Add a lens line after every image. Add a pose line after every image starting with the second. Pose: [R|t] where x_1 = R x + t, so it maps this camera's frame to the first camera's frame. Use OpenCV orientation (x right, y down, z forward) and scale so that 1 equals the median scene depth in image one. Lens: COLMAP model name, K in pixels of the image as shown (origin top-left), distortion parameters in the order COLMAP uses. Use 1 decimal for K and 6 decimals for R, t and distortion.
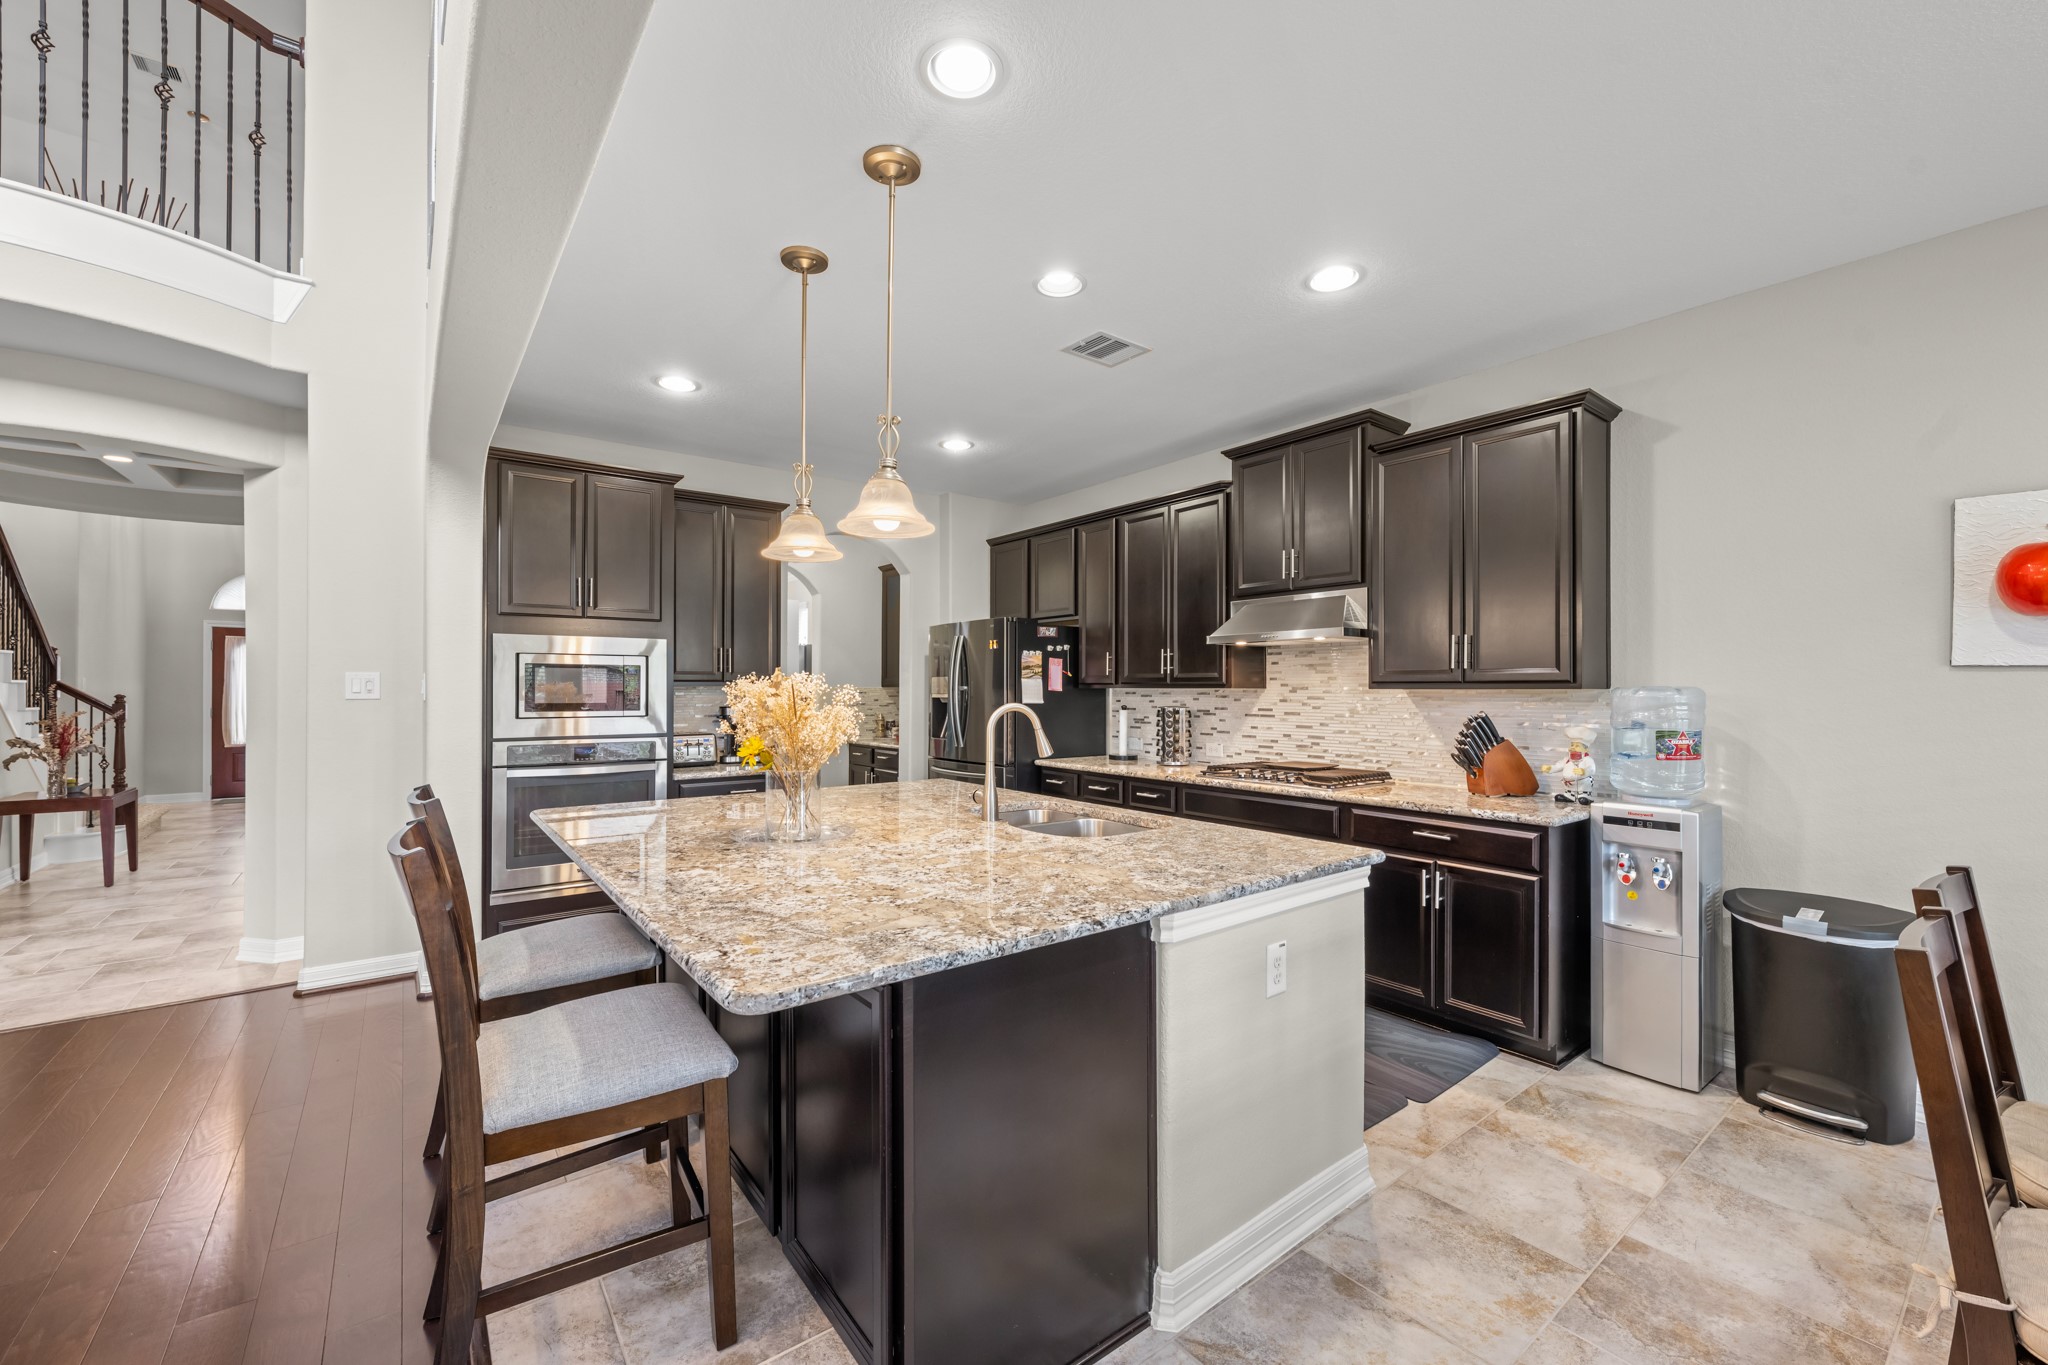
lens RADIAL K [[812.1, 0, 1016.3], [0, 812.1, 686.2], [0, 0, 1]] dist [0.000922, -0.000150]
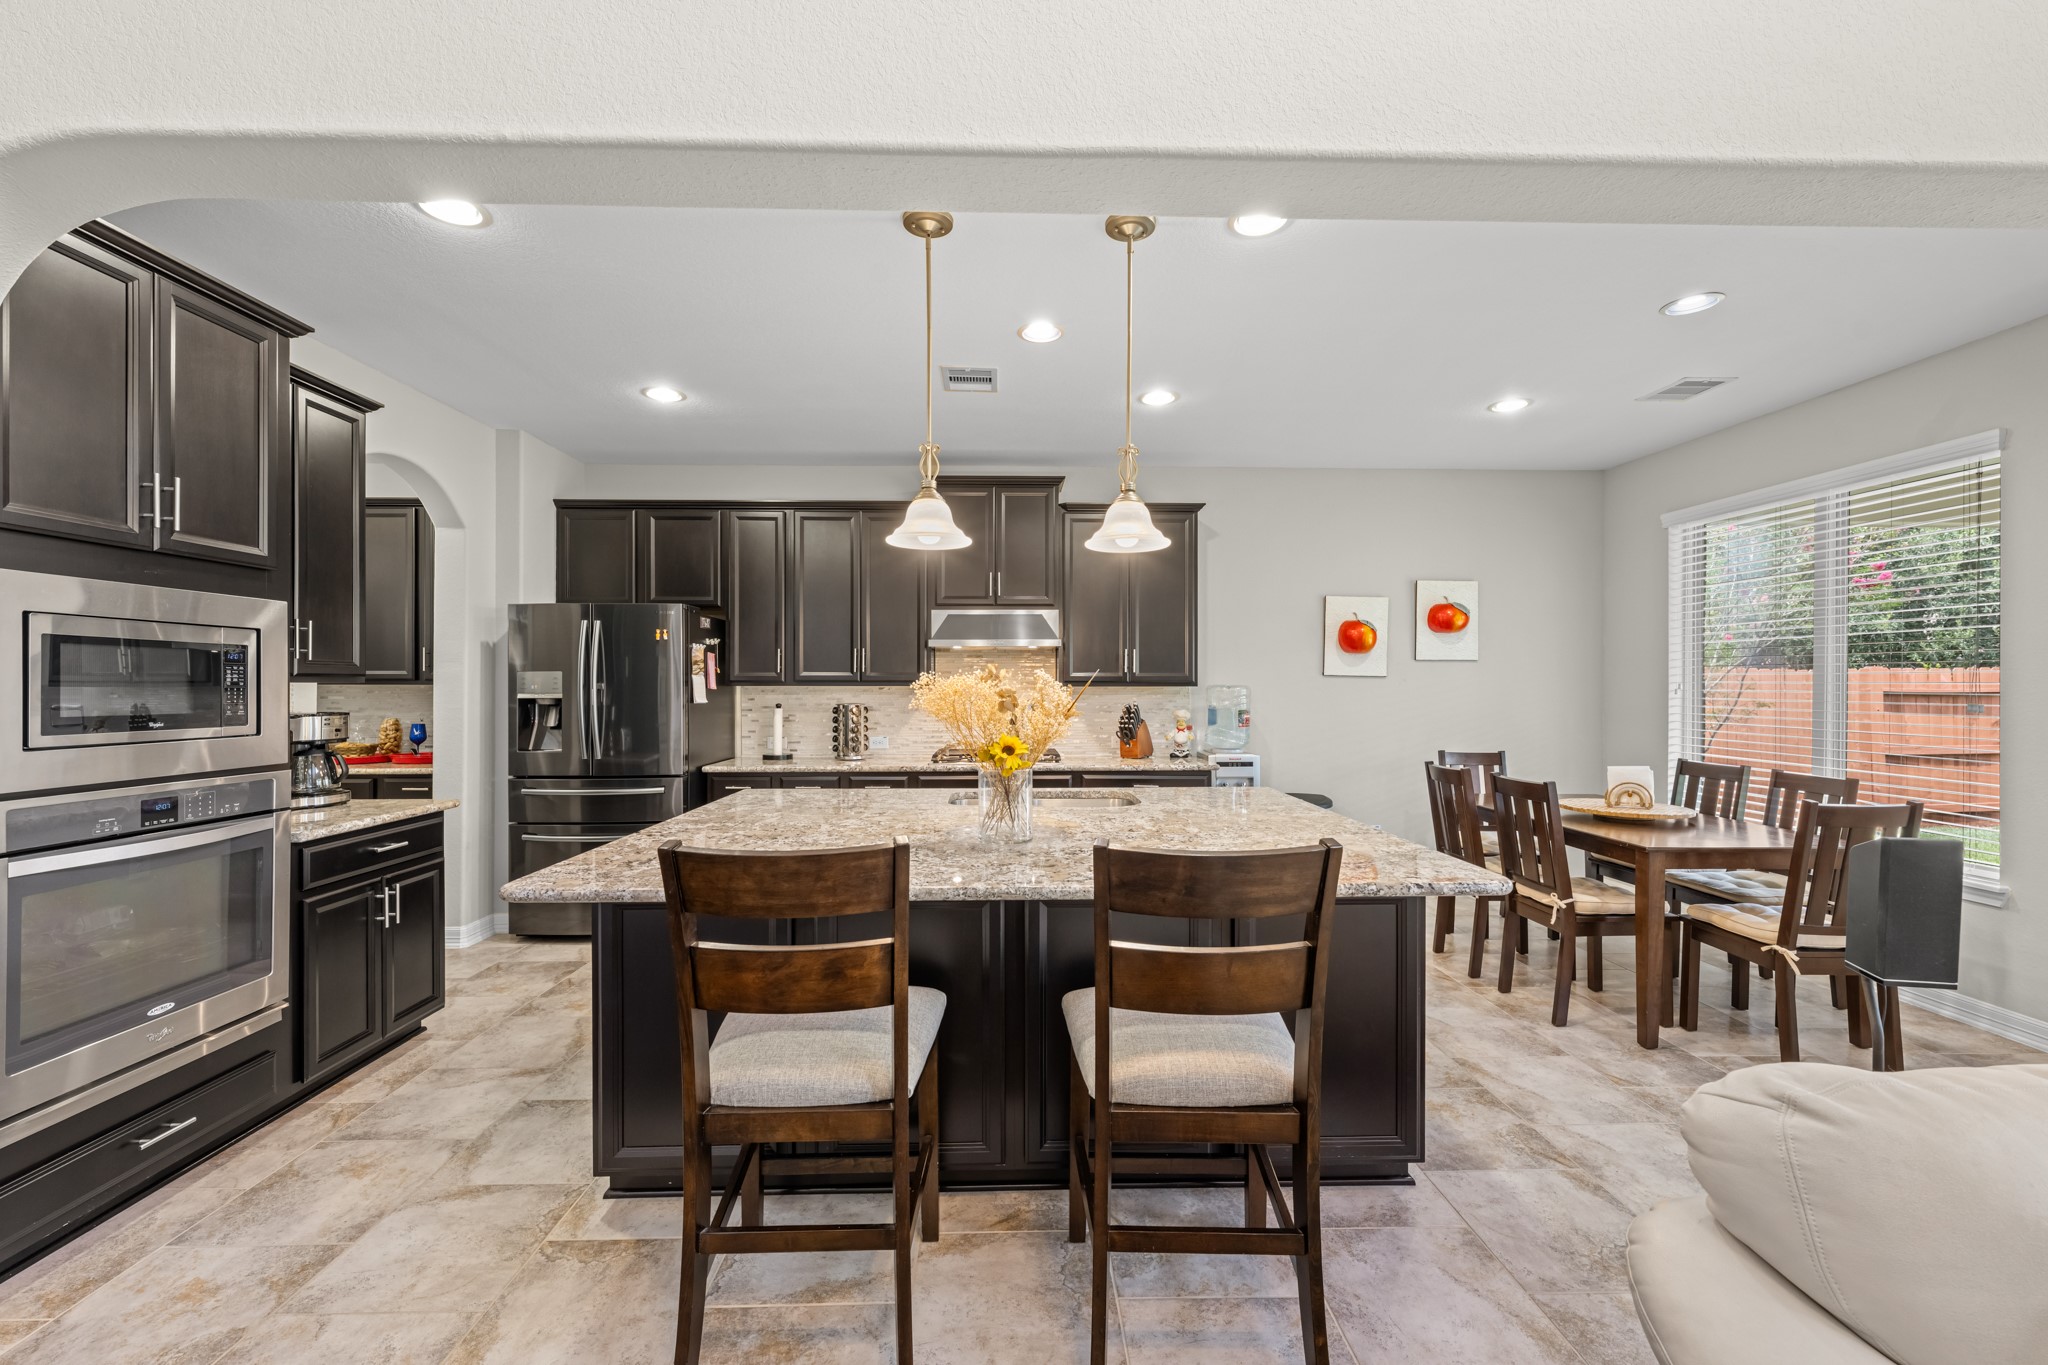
lens RADIAL K [[812.1, 0, 1015.0], [0, 812.1, 683.5], [0, 0, 1]] dist [0.000922, -0.000150]
pose [[0.591362, 0.002474, 0.806403, -0.610429], [-0.002142, 0.999997, -0.001497, 0.000354], [-0.806404, -0.000842, 0.591365, 0.242359]]
